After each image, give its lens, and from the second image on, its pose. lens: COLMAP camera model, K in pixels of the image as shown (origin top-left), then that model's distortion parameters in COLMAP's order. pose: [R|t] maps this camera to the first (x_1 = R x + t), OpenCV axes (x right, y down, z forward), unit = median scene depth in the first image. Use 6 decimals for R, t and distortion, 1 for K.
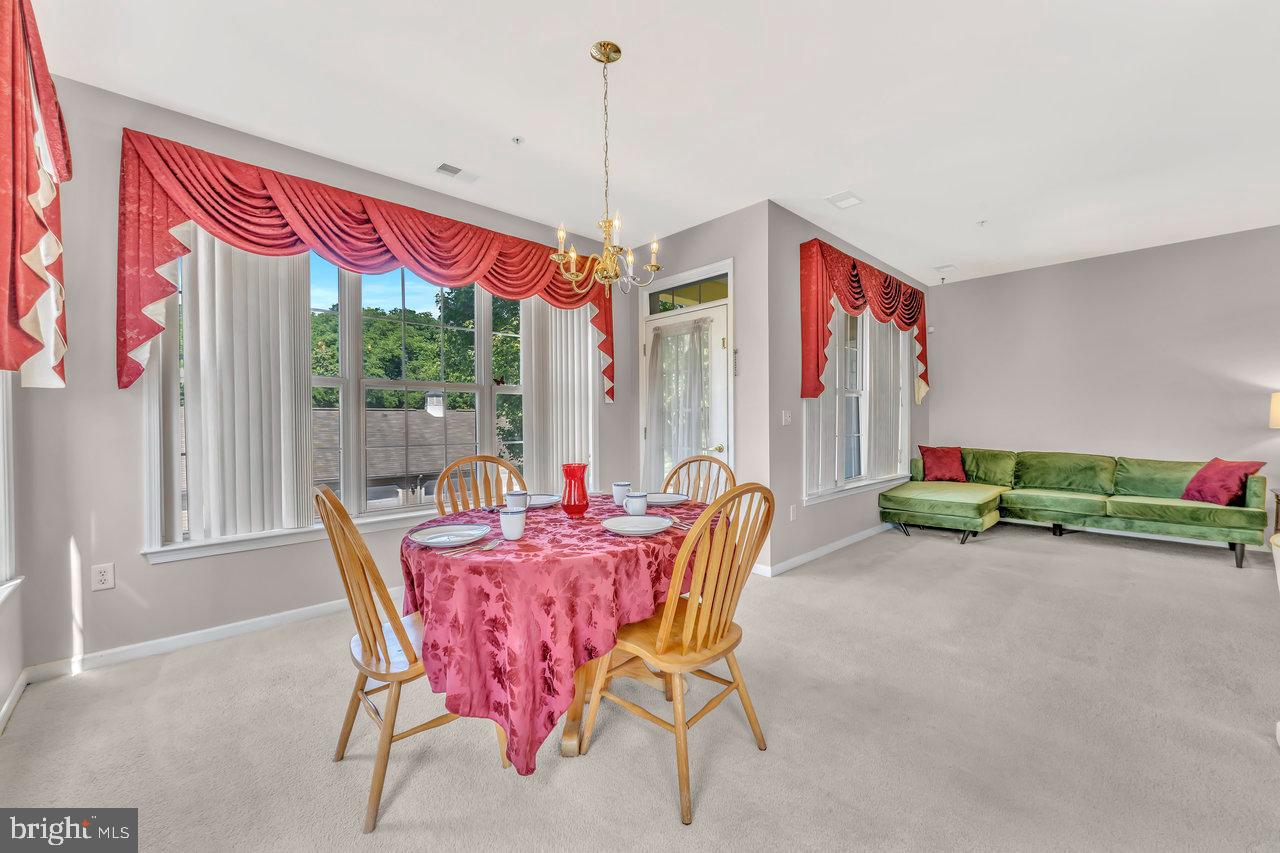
lens RADIAL K [[505.2, 0, 634.3], [0, 505.2, 424.8], [0, 0, 1]] dist [-0.010784, 0.000445]
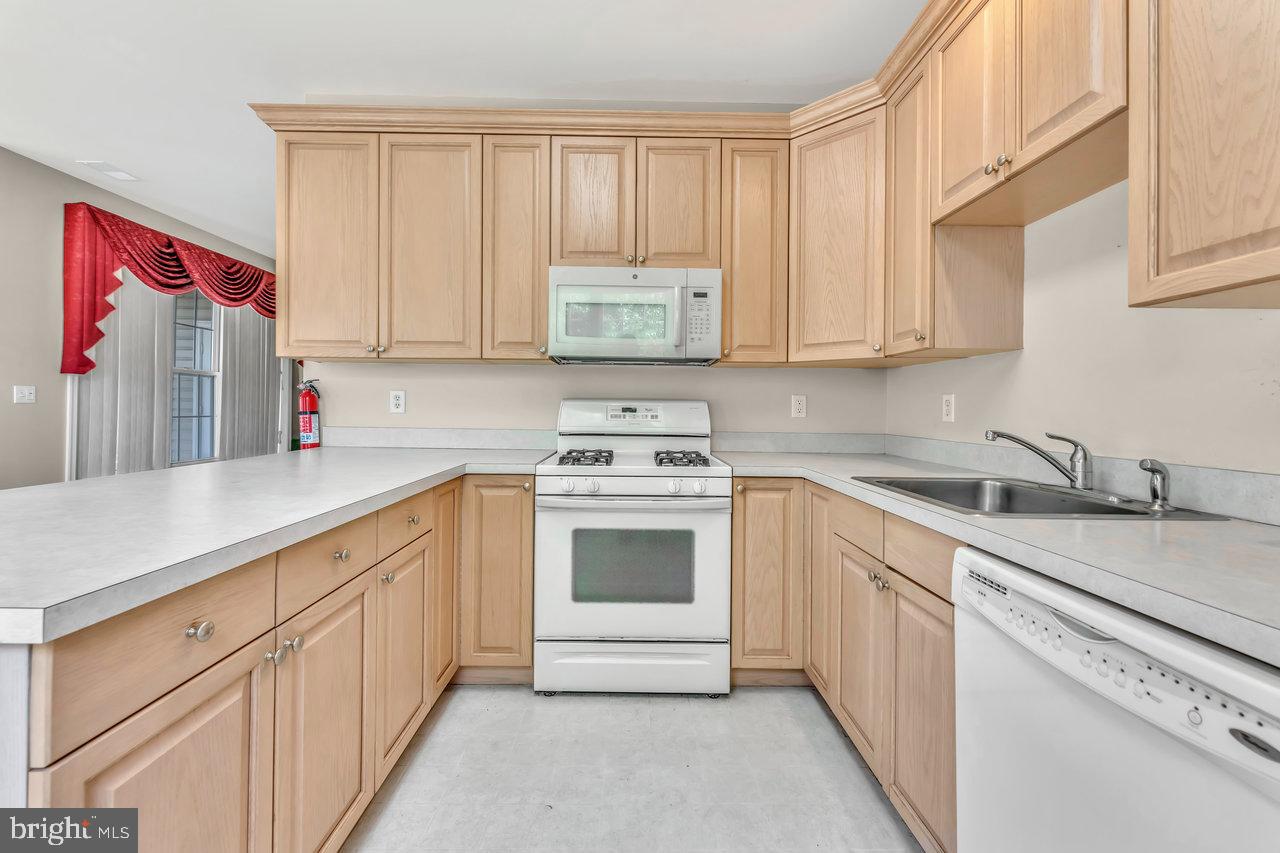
lens RADIAL K [[505.2, 0, 645.4], [0, 505.2, 403.5], [0, 0, 1]] dist [-0.010784, 0.000445]
pose [[0.664143, 0.023803, 0.747226, 0.450486], [-0.012187, 0.999705, -0.021015, 0.006734], [-0.747506, 0.004851, 0.664237, -0.440515]]
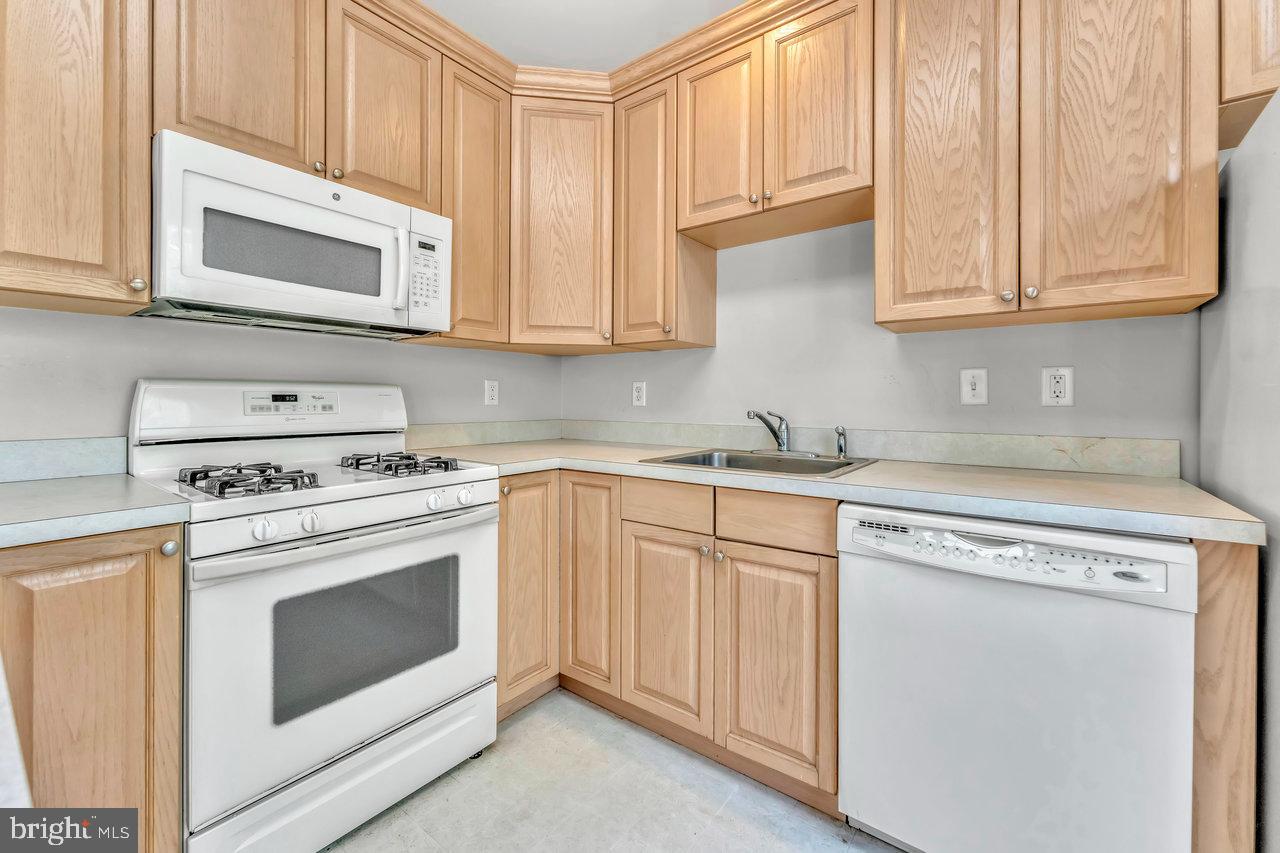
lens RADIAL K [[505.2, 0, 631.3], [0, 505.2, 399.0], [0, 0, 1]] dist [-0.010784, 0.000445]
pose [[-0.161208, 0.010712, 0.986862, 0.461903], [0.006728, 0.999930, -0.009755, 0.008888], [-0.986898, 0.005067, -0.161268, -0.155938]]
